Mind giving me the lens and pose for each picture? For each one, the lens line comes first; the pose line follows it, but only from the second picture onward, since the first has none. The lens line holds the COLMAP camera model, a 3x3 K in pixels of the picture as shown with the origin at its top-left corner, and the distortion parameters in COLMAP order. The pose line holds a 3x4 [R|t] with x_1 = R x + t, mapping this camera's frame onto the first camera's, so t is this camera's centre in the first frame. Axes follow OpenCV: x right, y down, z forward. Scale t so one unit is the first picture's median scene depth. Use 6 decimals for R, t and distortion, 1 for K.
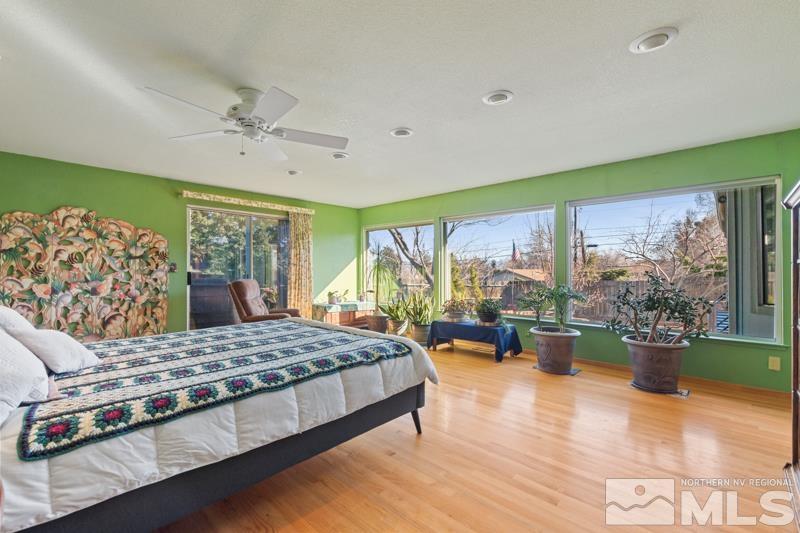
lens RADIAL K [[350.7, 0, 397.0], [0, 350.7, 267.1], [0, 0, 1]] dist [0.002776, -0.001264]
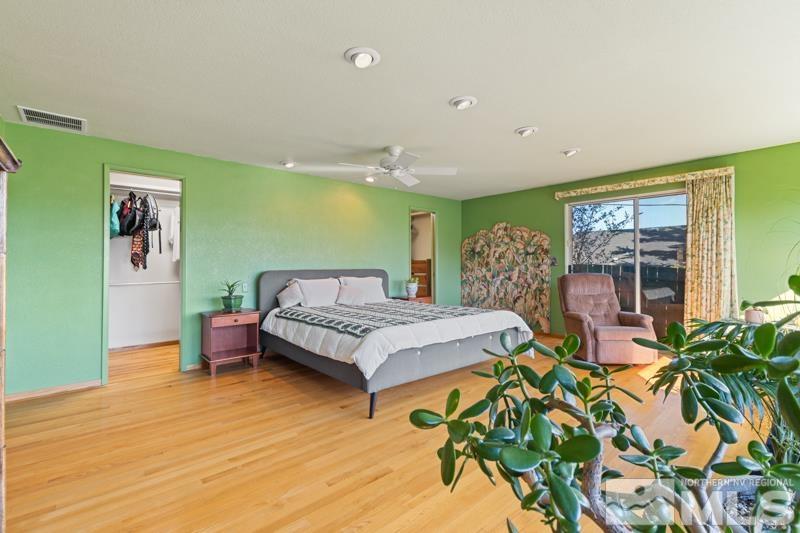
lens RADIAL K [[350.7, 0, 396.7], [0, 350.7, 264.7], [0, 0, 1]] dist [0.002776, -0.001264]
pose [[-0.087547, 0.003949, -0.996153, 0.613786], [0.007722, 0.999965, 0.003285, 0.004657], [0.996130, -0.007405, -0.087575, 0.650363]]
